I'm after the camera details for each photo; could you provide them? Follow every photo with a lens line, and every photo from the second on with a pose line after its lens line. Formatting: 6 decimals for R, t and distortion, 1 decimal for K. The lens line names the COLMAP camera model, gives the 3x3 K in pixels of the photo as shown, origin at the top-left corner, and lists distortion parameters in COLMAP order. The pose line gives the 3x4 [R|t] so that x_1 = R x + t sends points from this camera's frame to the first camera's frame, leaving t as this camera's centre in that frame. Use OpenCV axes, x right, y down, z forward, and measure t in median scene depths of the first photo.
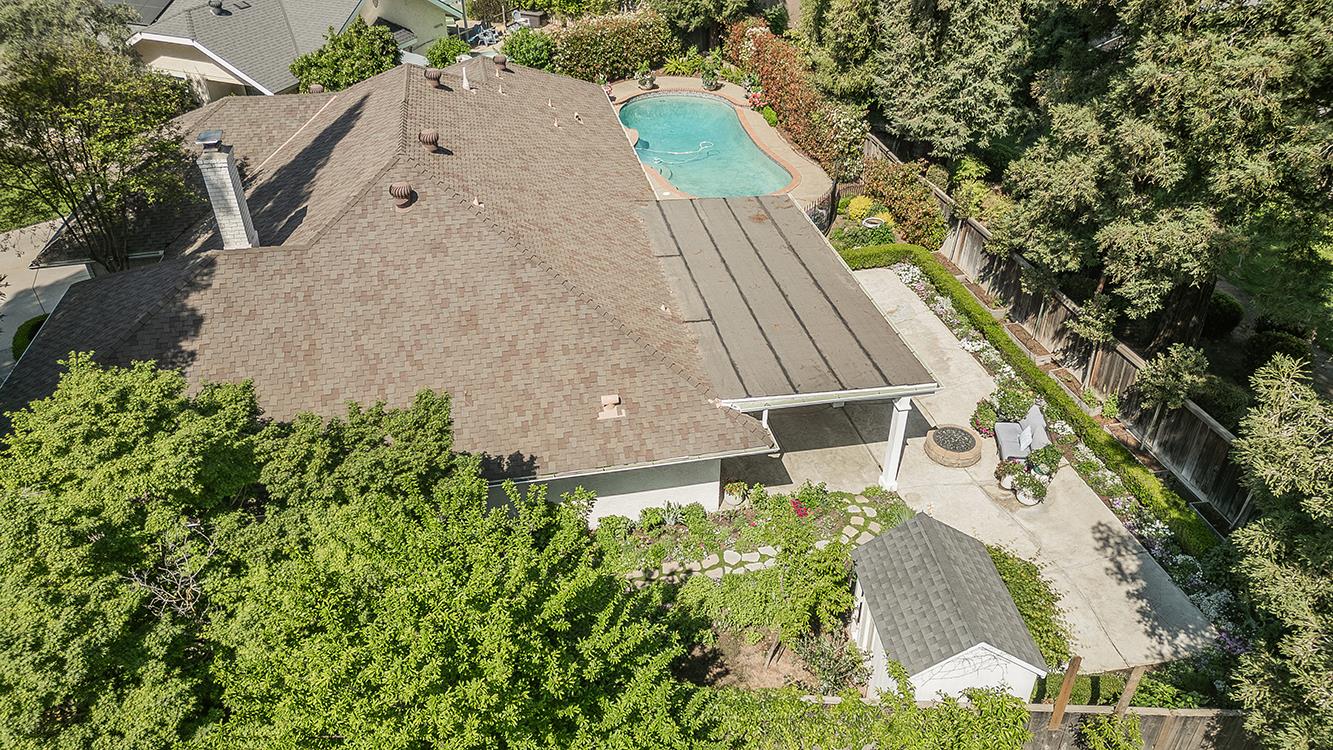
lens RADIAL K [[931.0, 0, 670.3], [0, 931.0, 377.5], [0, 0, 1]] dist [0.074872, -0.048942]
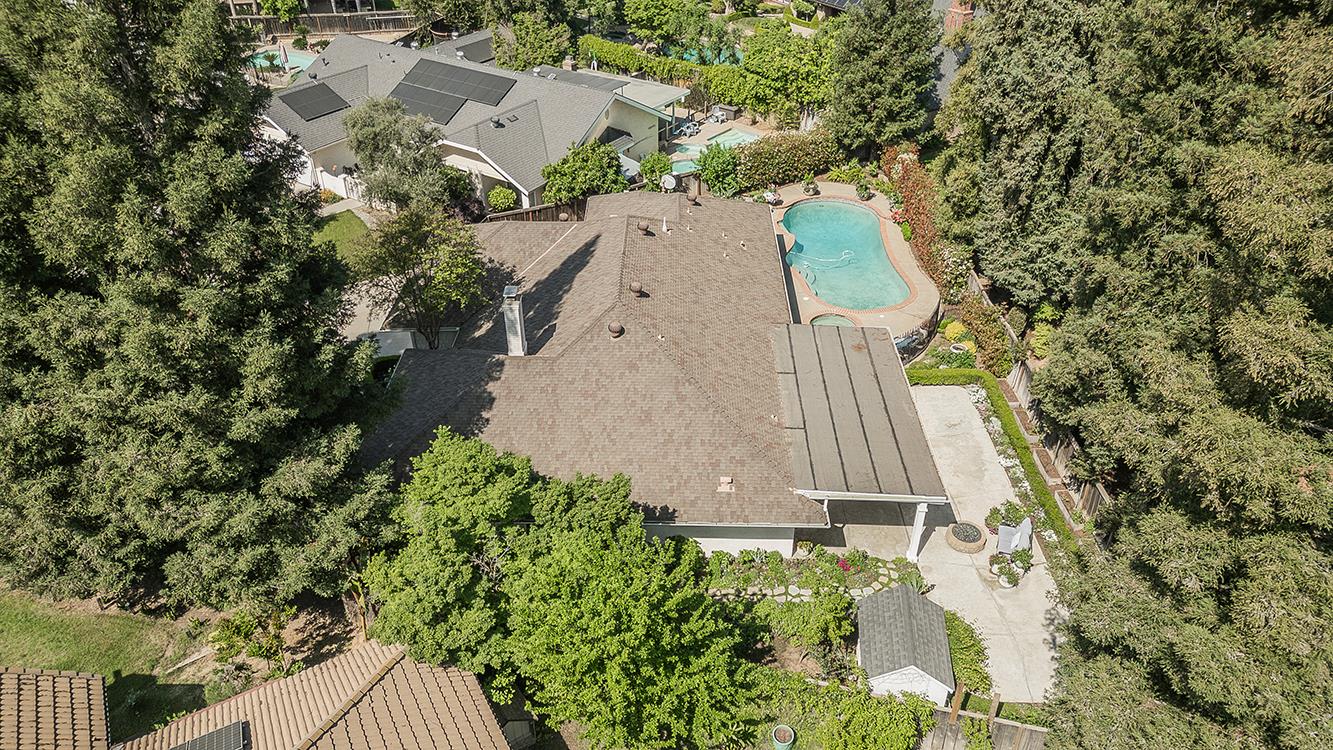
lens RADIAL K [[931.0, 0, 665.5], [0, 931.0, 376.7], [0, 0, 1]] dist [0.074872, -0.048942]
pose [[0.976072, 0.118294, -0.182453, 0.098559], [-0.117987, 0.992936, 0.012578, -0.151189], [0.182652, 0.009250, 0.983134, -0.557686]]
